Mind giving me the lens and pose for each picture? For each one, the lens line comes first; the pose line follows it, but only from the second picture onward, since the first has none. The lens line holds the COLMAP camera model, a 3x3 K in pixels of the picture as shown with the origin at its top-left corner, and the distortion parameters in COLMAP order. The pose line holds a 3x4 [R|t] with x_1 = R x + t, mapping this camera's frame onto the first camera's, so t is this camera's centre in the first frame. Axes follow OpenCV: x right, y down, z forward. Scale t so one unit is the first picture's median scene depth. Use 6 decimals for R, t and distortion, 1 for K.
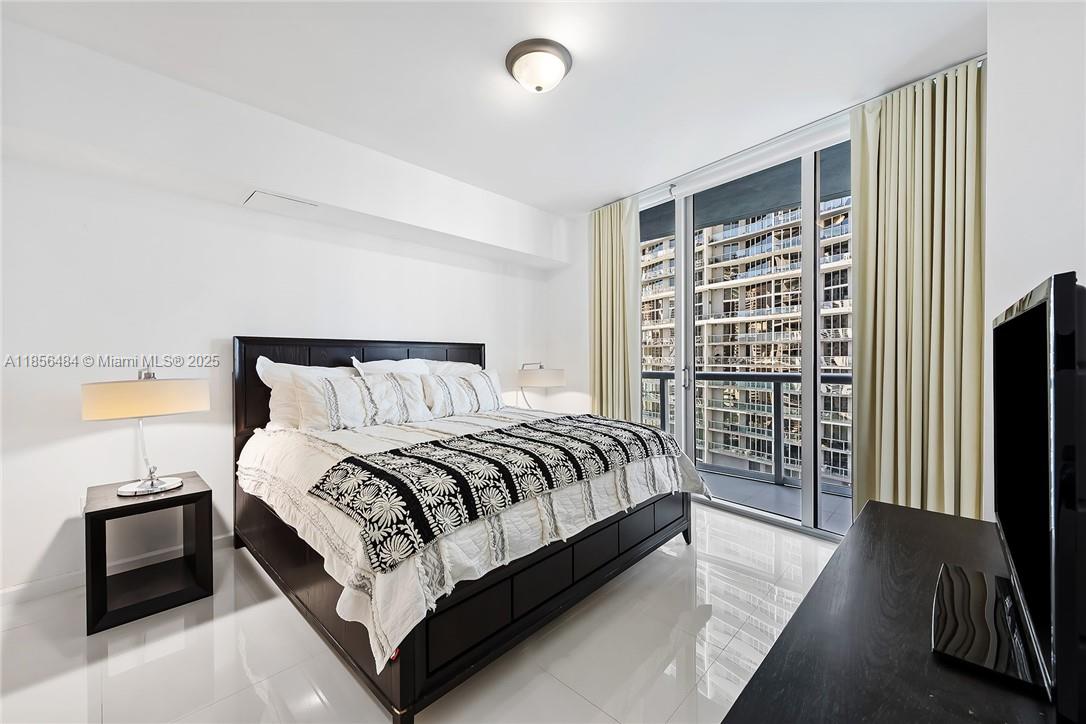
lens RADIAL K [[425.0, 0, 539.7], [0, 425.0, 360.0], [0, 0, 1]] dist [0.006650, -0.000101]
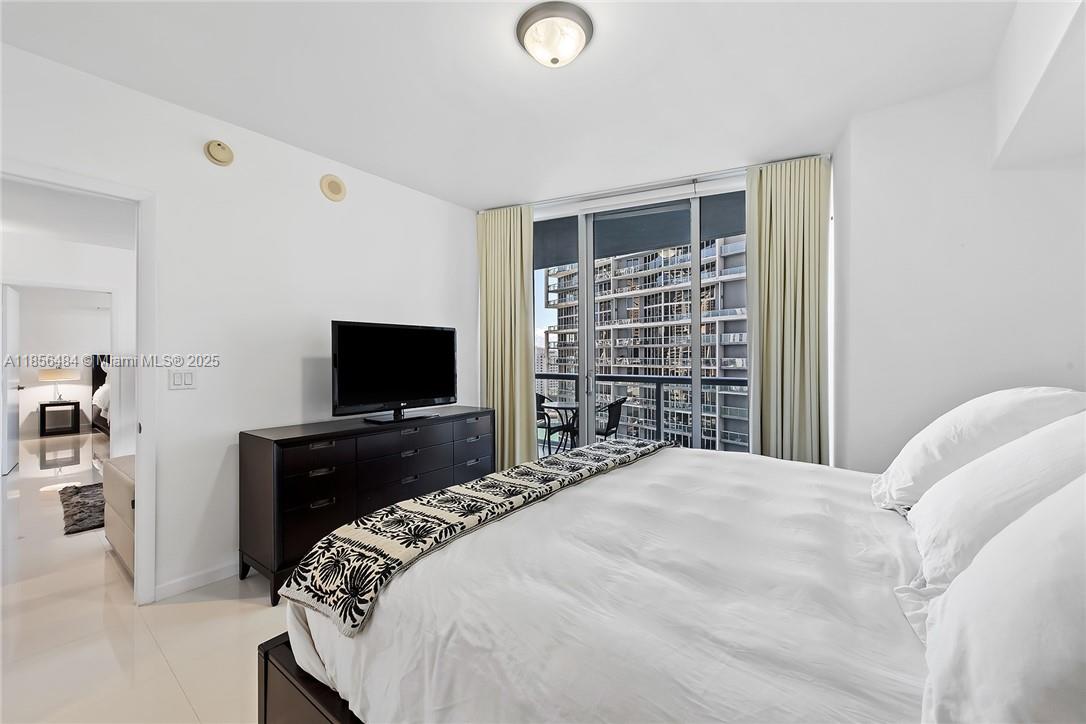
lens RADIAL K [[424.4, 0, 540.7], [0, 424.4, 356.9], [0, 0, 1]] dist [0.011978, 0.000009]
pose [[0.995823, 0.003957, 0.091214, 0.134129], [-0.003314, 0.999969, -0.007204, -0.002046], [-0.091240, 0.006871, 0.995805, -0.143274]]
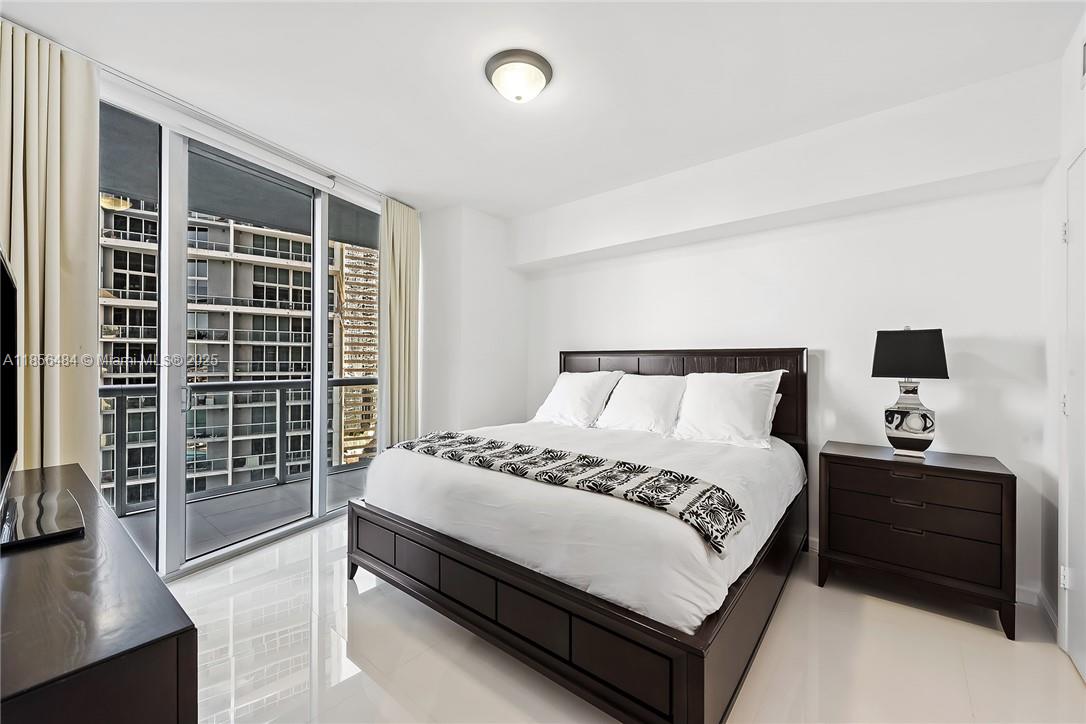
lens RADIAL K [[432.8, 0, 539.7], [0, 432.8, 359.8], [0, 0, 1]] dist [0.011636, -0.000043]
pose [[-0.059495, 0.008072, 0.998196, 0.087005], [0.001878, 0.999966, -0.007974, -0.001741], [-0.998227, 0.001400, -0.059508, -0.097586]]
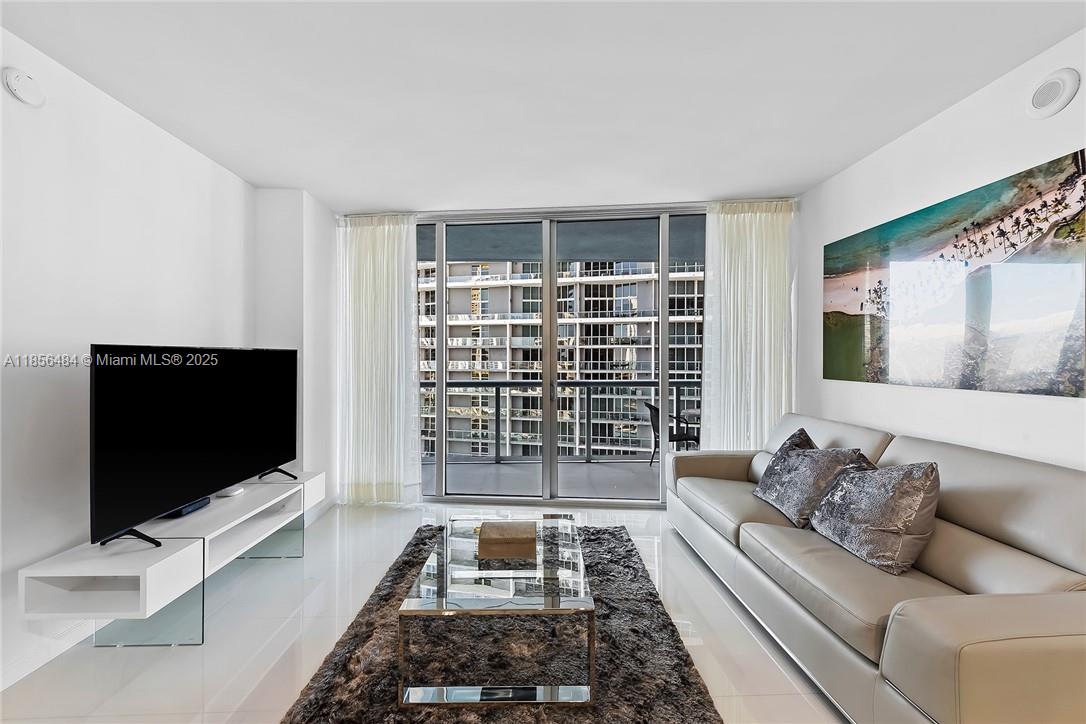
lens RADIAL K [[427.6, 0, 541.2], [0, 427.6, 360.1], [0, 0, 1]] dist [0.007855, -0.000279]
pose [[0.690721, 0.005402, 0.723101, 0.032141], [-0.000292, 0.999974, -0.007191, -0.002641], [-0.723121, 0.004756, 0.690705, -0.064995]]
